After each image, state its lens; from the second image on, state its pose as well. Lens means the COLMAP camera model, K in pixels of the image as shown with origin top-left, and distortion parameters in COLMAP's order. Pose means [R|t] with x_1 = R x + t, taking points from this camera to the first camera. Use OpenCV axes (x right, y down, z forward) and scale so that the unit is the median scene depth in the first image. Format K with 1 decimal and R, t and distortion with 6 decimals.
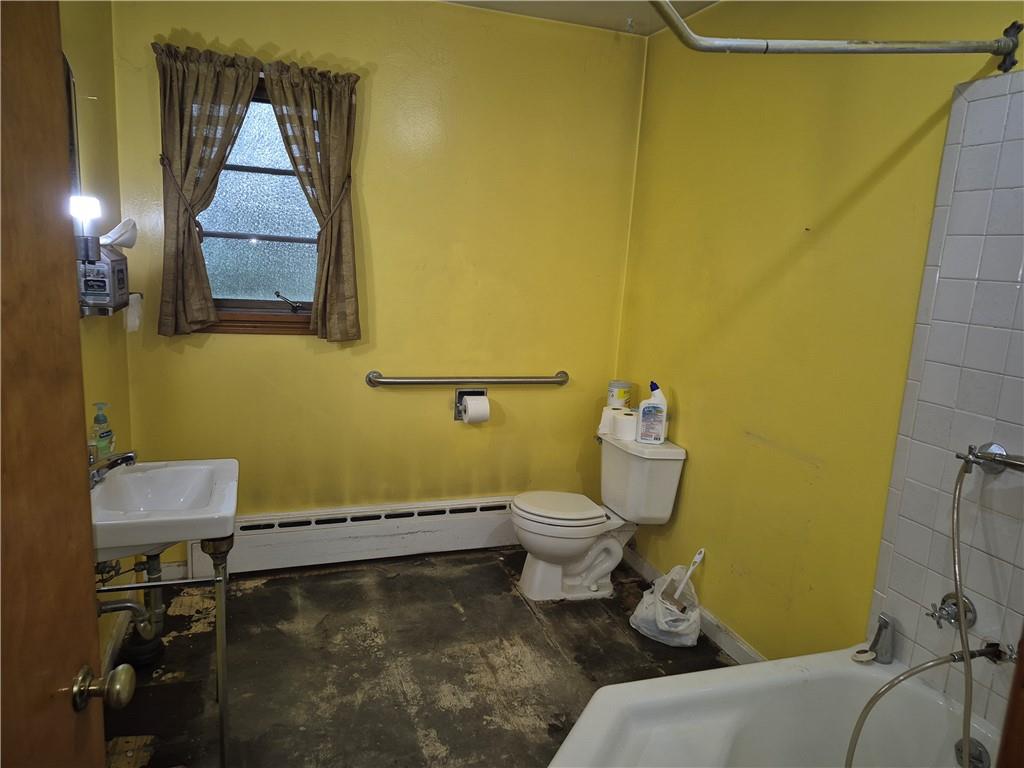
lens RADIAL K [[709.3, 0, 508.4], [0, 709.3, 390.1], [0, 0, 1]] dist [0.079827, -0.096469]
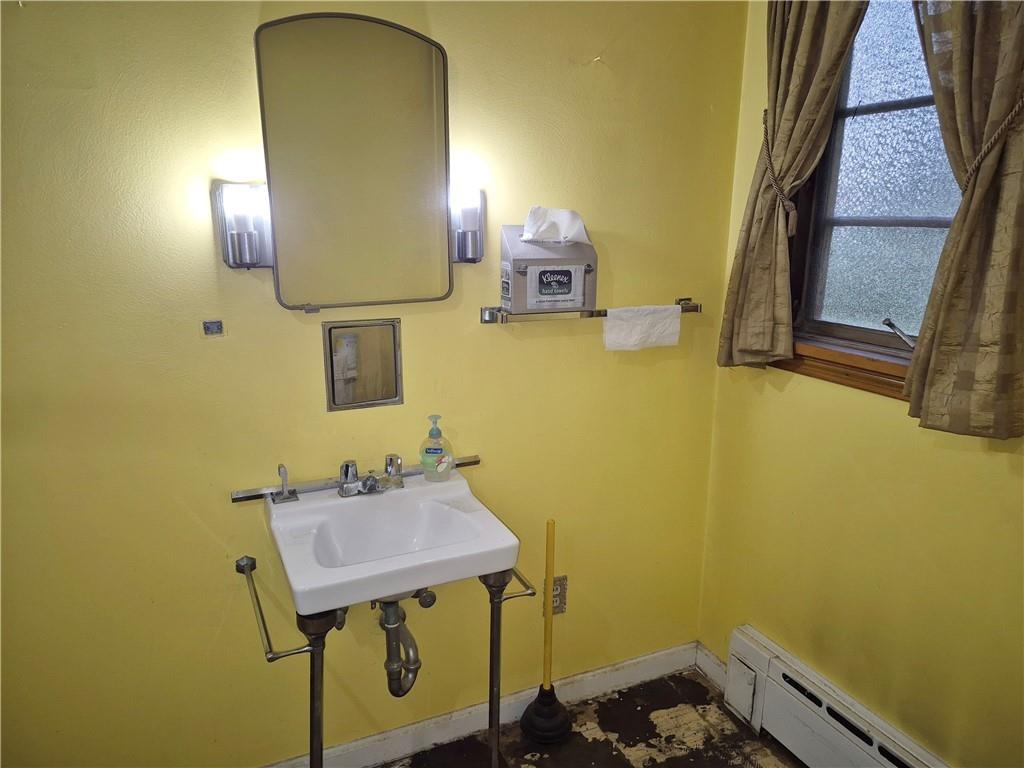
lens RADIAL K [[699.7, 0, 510.7], [0, 699.7, 357.3], [0, 0, 1]] dist [-0.000703, -0.093849]
pose [[0.053771, 0.133556, -0.989581, 0.197486], [-0.190391, 0.974206, 0.121136, -0.119846], [0.980235, 0.181893, 0.077812, 0.689775]]
